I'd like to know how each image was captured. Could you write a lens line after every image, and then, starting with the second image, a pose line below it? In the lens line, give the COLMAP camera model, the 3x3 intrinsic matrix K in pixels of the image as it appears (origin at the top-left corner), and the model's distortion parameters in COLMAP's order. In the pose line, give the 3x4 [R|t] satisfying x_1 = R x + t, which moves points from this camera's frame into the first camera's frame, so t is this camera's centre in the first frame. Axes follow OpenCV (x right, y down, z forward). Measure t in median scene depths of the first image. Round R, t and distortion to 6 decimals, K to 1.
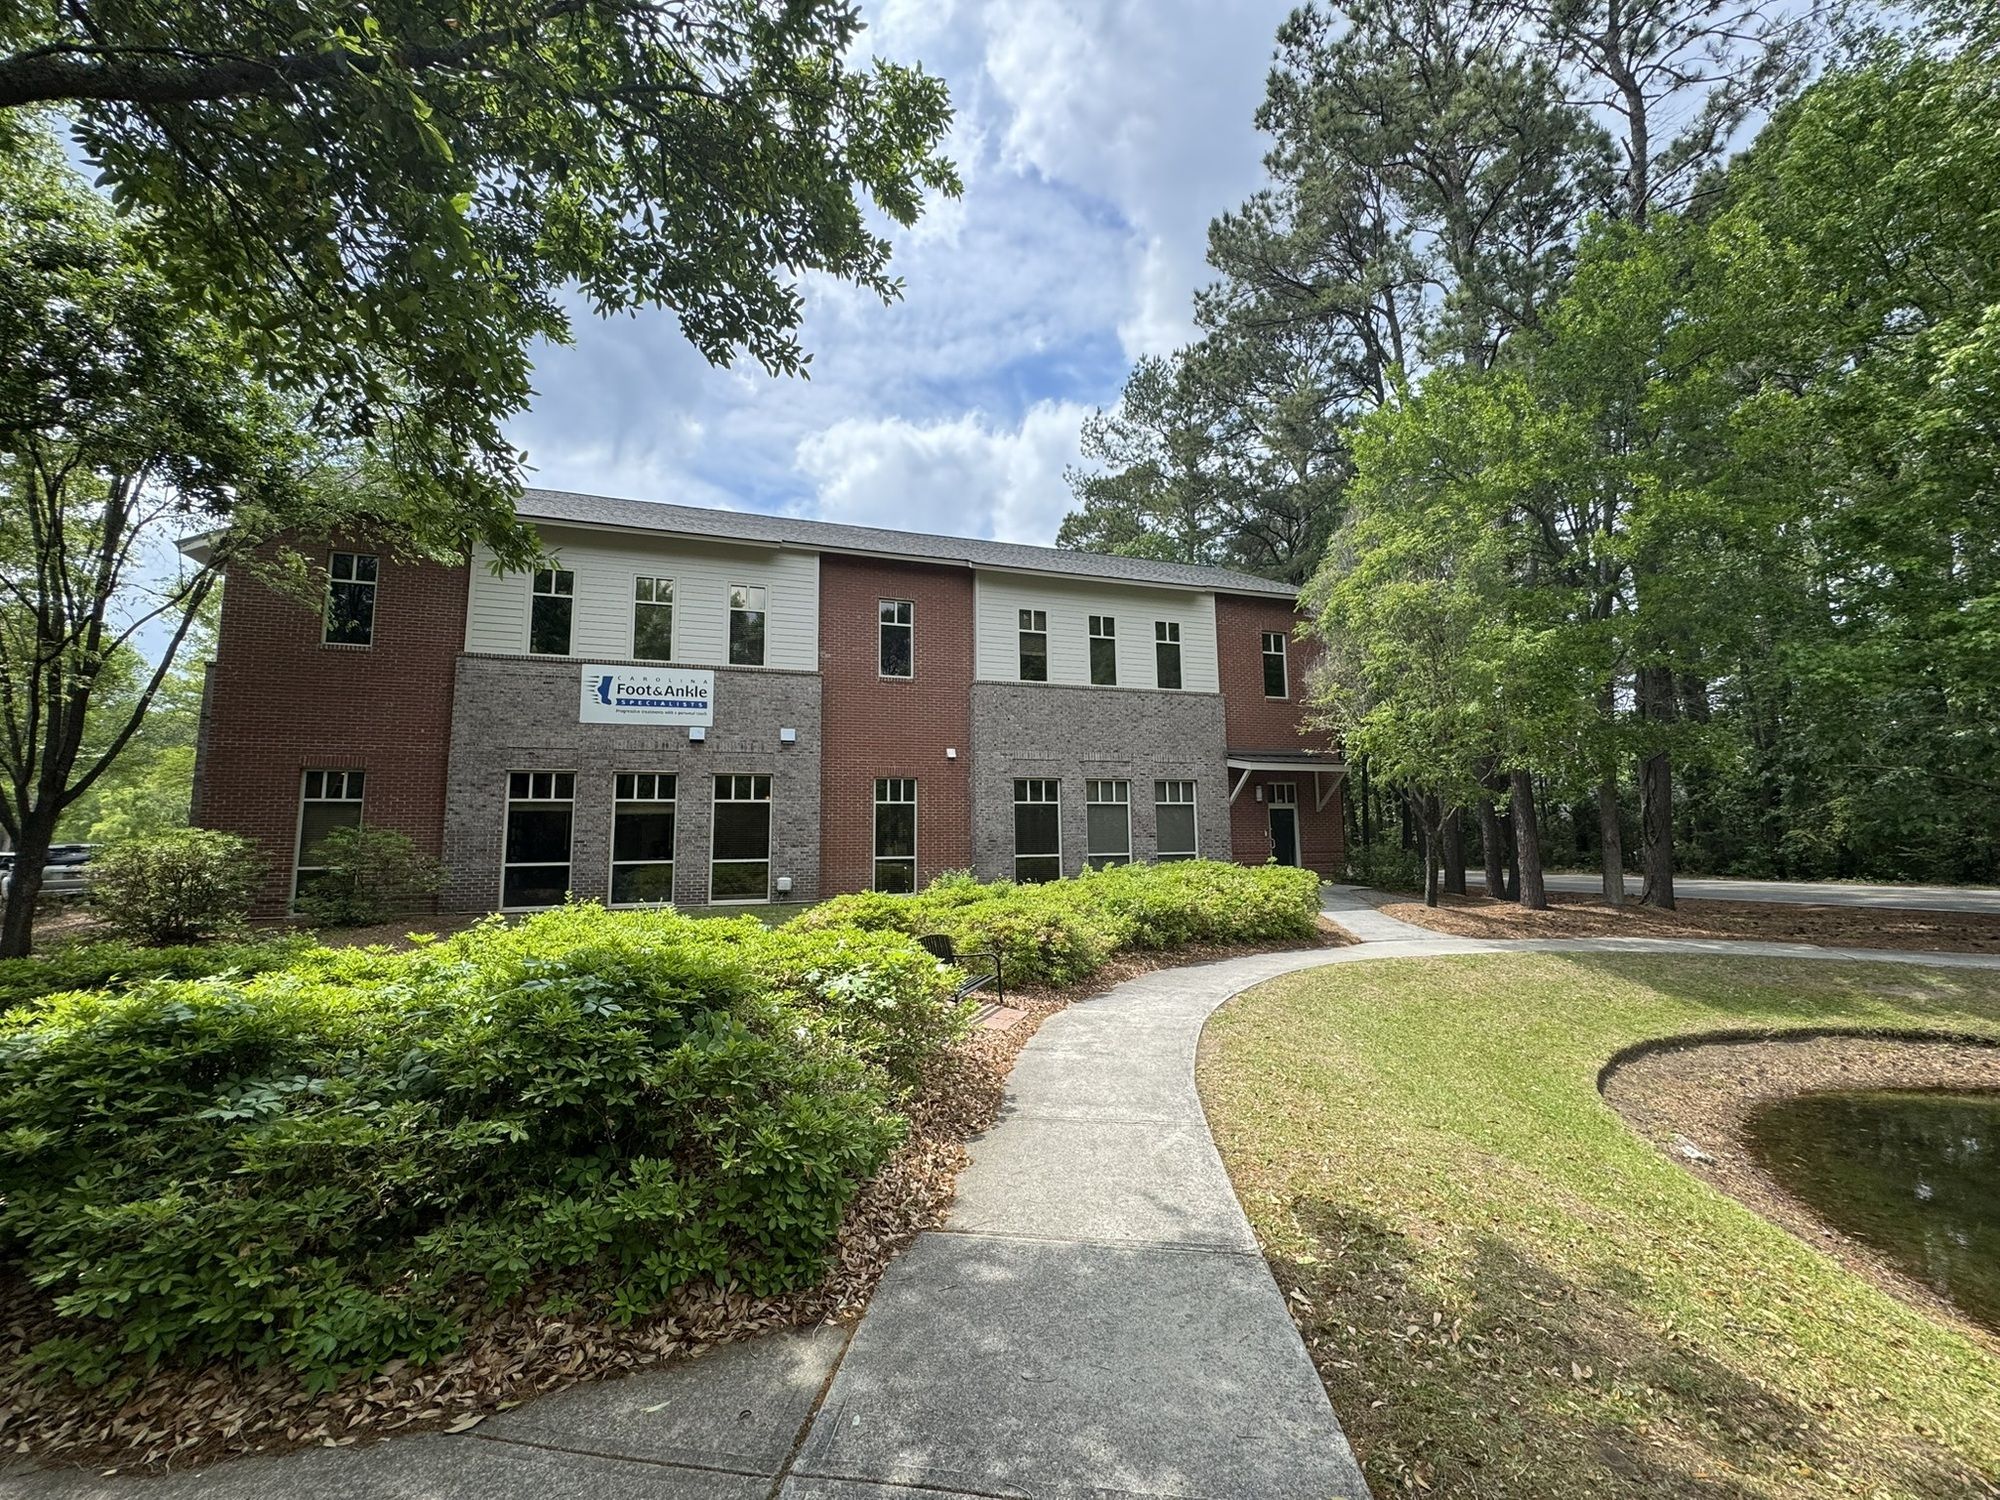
lens RADIAL K [[796.7, 0, 995.2], [0, 796.7, 749.8], [0, 0, 1]] dist [0.004759, -0.000480]
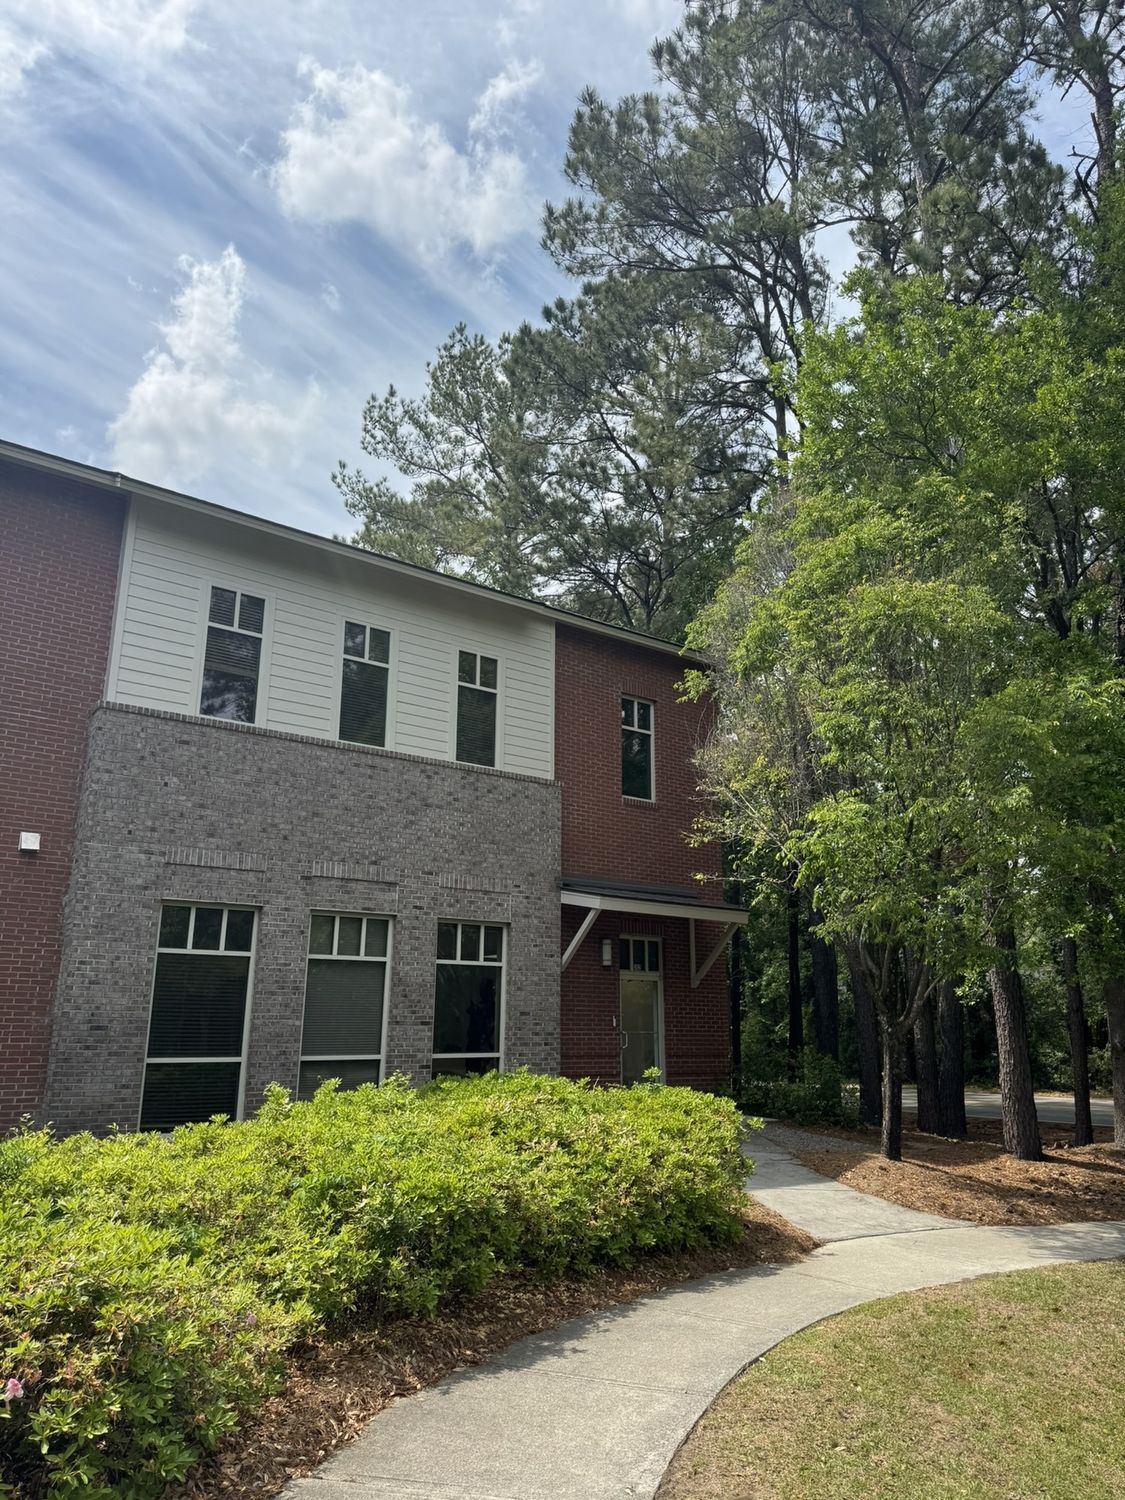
lens RADIAL K [[1064.9, 0, 573.3], [0, 1064.9, 753.1], [0, 0, 1]] dist [0.072781, -0.004919]
pose [[0.946086, 0.099159, 0.308364, 0.047689], [-0.054645, 0.987206, -0.149796, 0.030047], [-0.319273, 0.124869, 0.939400, 0.253621]]
